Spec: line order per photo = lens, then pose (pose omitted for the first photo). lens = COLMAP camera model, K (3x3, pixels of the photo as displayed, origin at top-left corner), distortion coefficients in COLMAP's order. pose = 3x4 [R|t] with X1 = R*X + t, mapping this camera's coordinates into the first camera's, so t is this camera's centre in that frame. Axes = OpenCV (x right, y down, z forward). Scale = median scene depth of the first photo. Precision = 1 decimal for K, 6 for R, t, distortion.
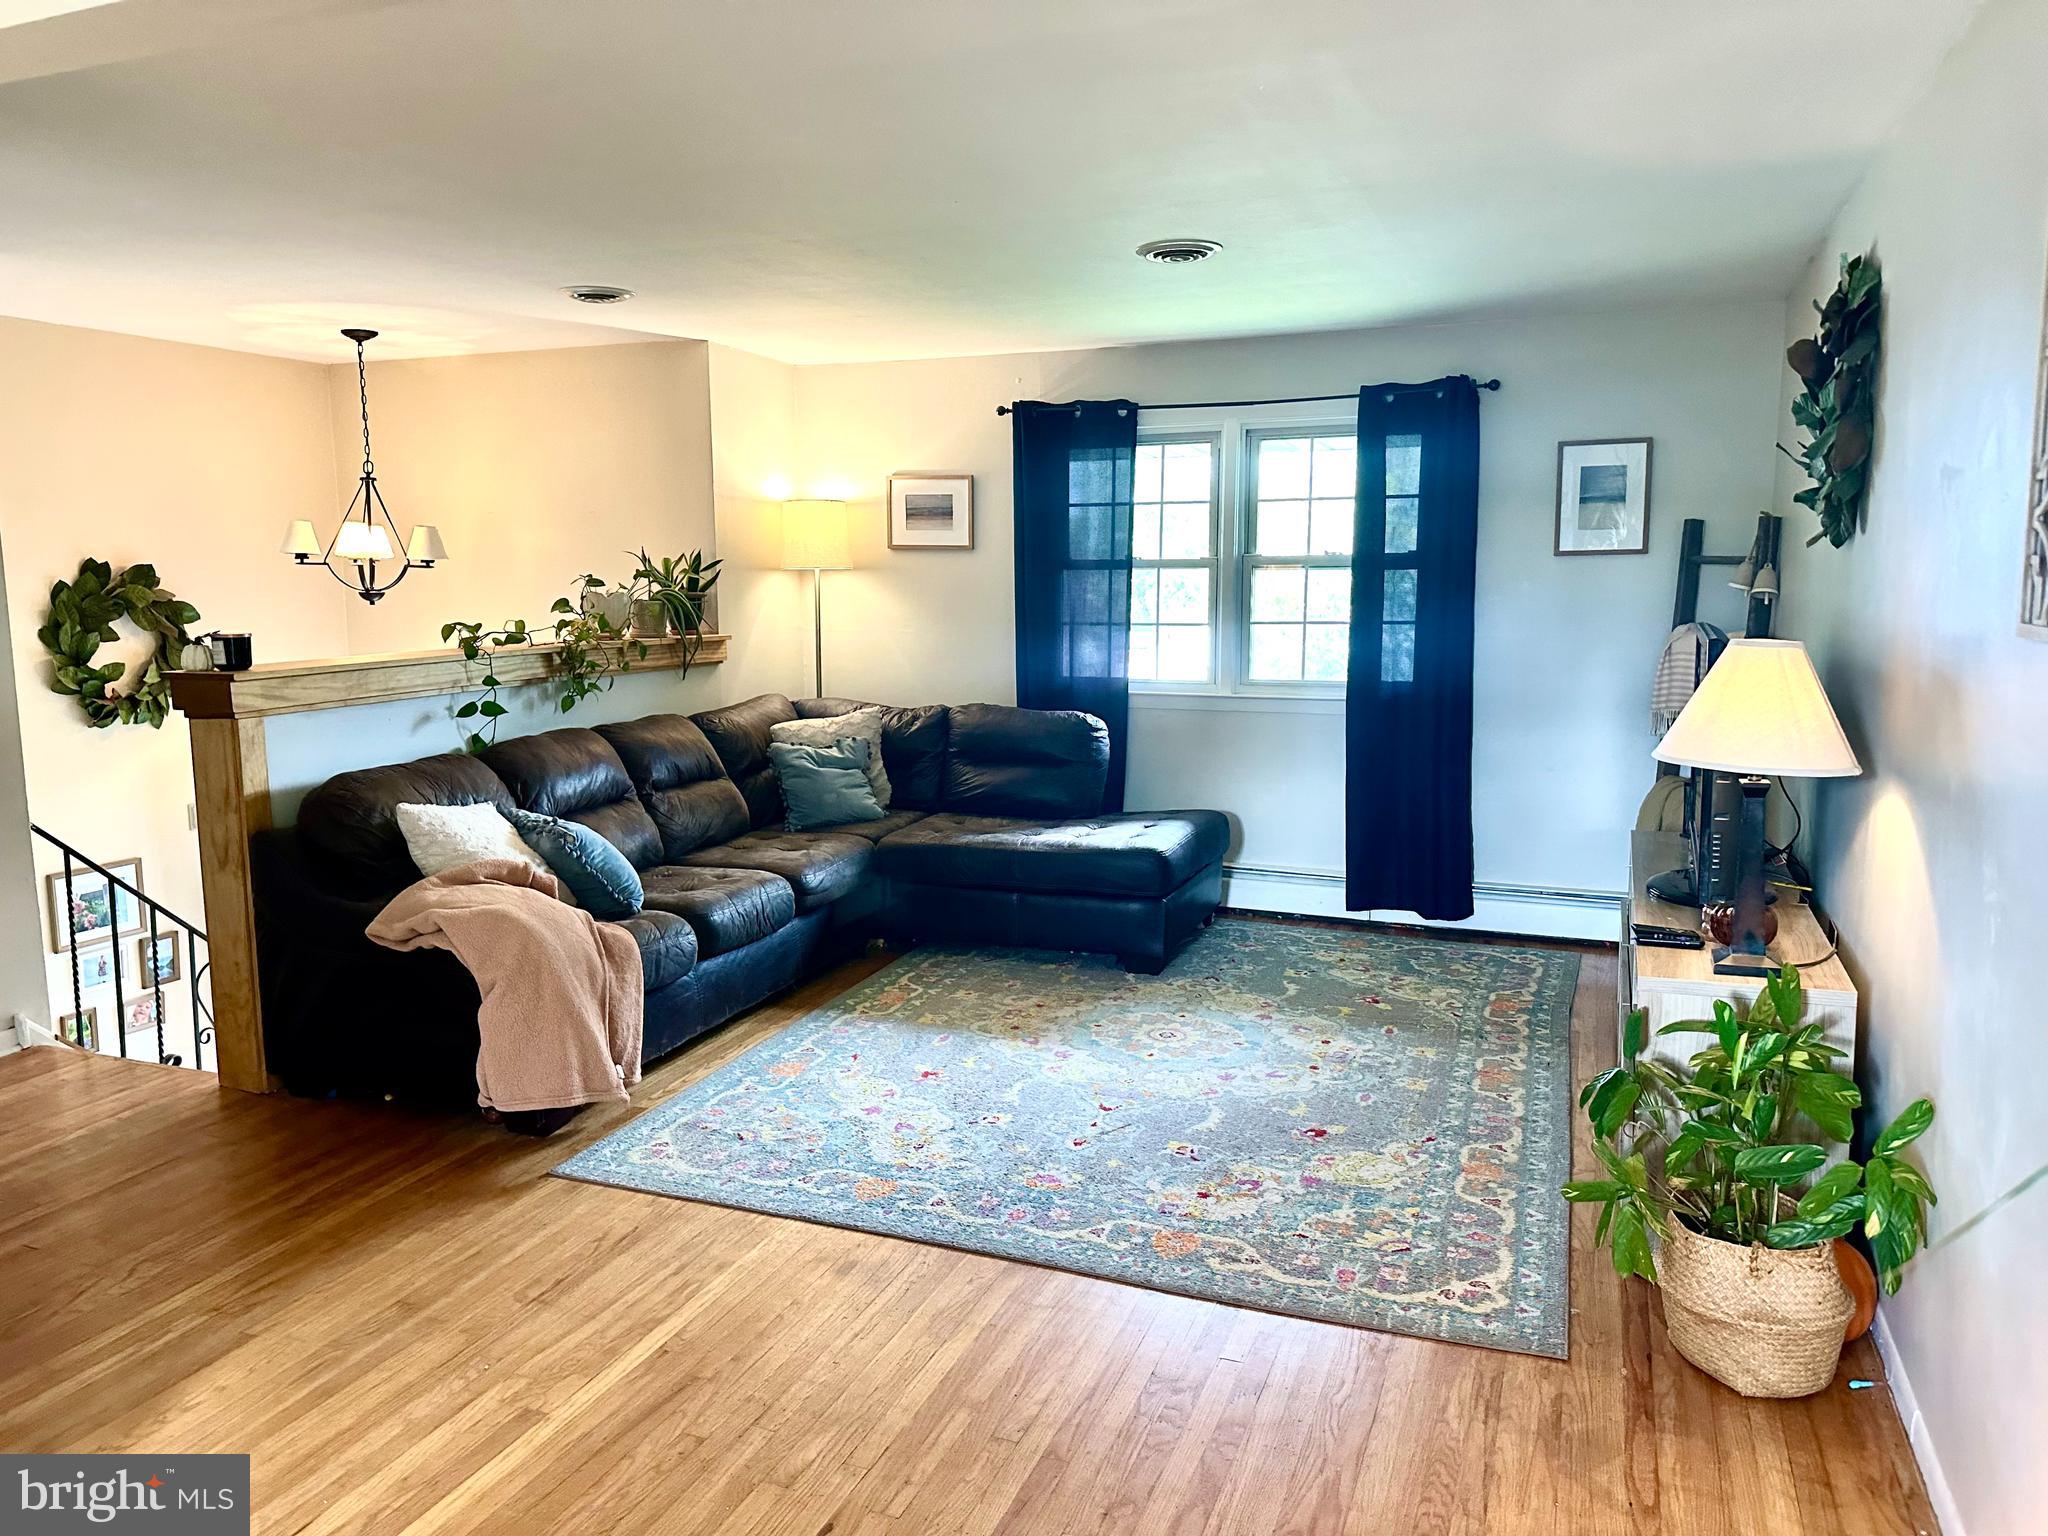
lens RADIAL K [[1456.0, 0, 1025.0], [0, 1456.0, 769.7], [0, 0, 1]] dist [0.073350, -0.099929]
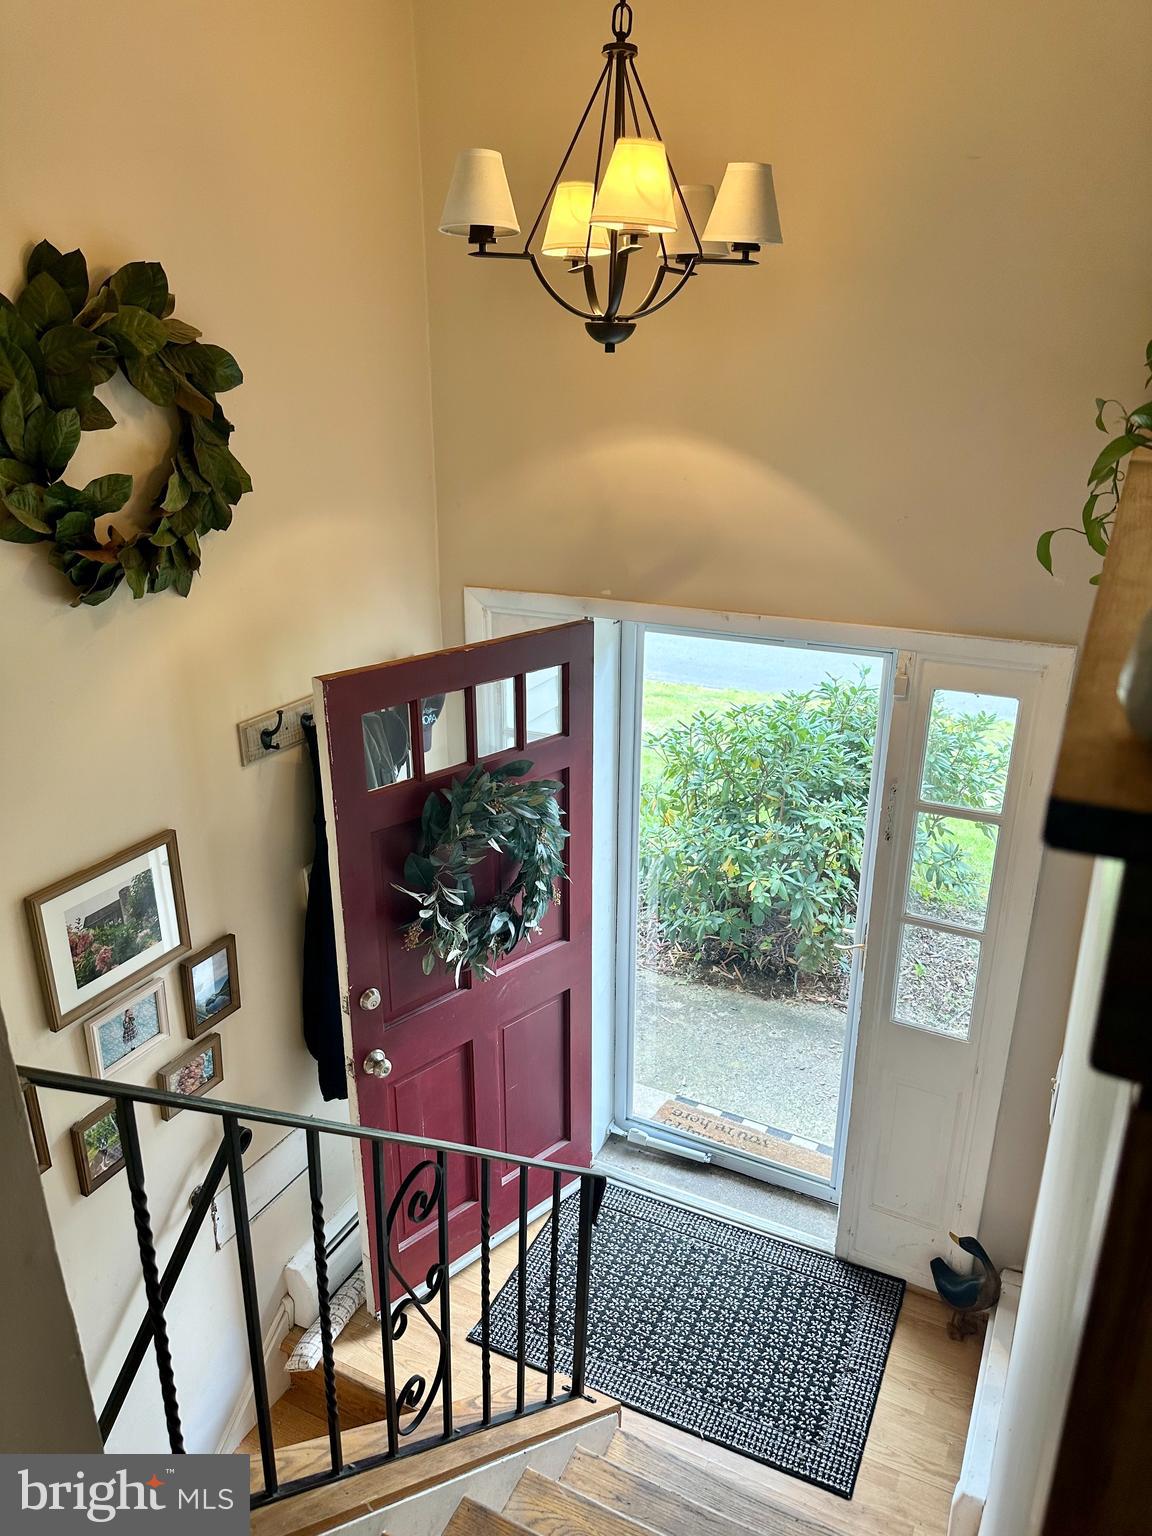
lens RADIAL K [[1092.0, 0, 571.3], [0, 1092.0, 766.9], [0, 0, 1]] dist [0.073350, -0.099929]
pose [[0.995814, 0.033100, -0.085197, -0.426205], [-0.013387, 0.974890, 0.222283, -0.060765], [0.090415, -0.220212, 0.971253, 0.630013]]
